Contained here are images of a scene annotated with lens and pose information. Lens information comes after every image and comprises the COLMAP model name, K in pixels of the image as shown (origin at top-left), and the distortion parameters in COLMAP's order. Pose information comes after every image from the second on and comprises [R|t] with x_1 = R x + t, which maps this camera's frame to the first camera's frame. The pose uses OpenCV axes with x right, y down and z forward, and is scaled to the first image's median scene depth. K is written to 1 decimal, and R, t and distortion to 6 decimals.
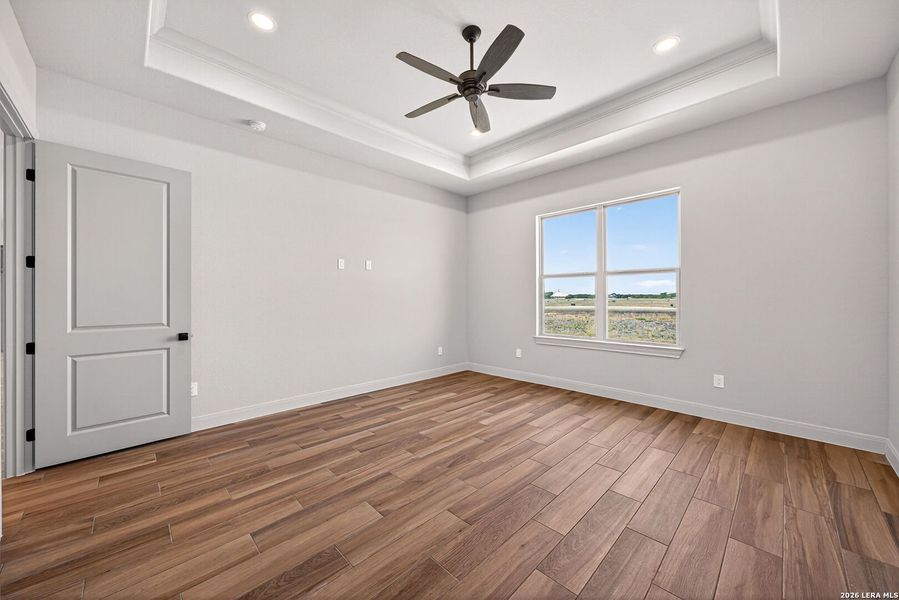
lens RADIAL K [[336.9, 0, 450.1], [0, 336.9, 301.3], [0, 0, 1]] dist [-0.000535, 0.000247]
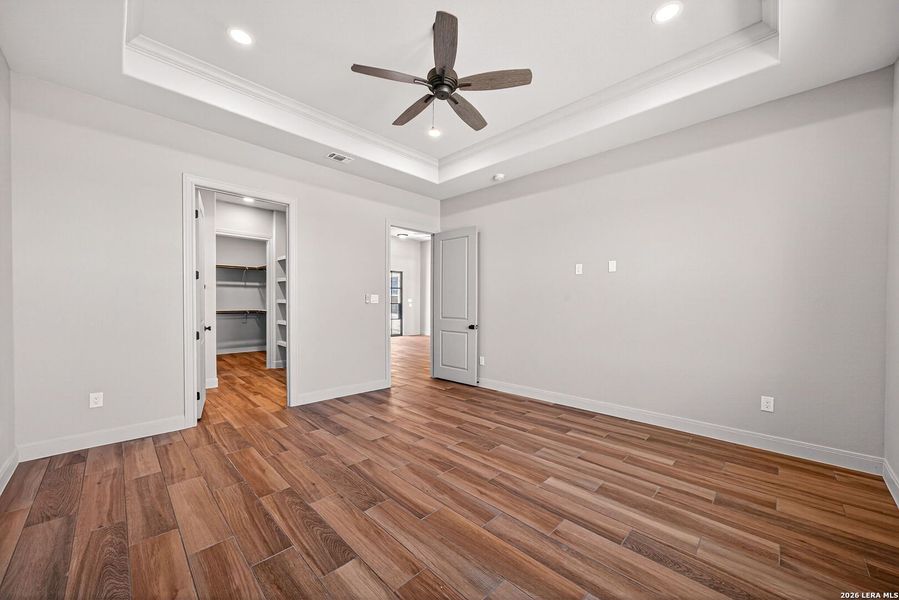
lens RADIAL K [[336.9, 0, 450.1], [0, 336.9, 301.3], [0, 0, 1]] dist [-0.000535, 0.000247]
pose [[-0.003494, -0.014027, -0.999896, 0.799644], [-0.010589, 0.999846, -0.013989, -0.001659], [0.999938, 0.010539, -0.003642, 0.783349]]
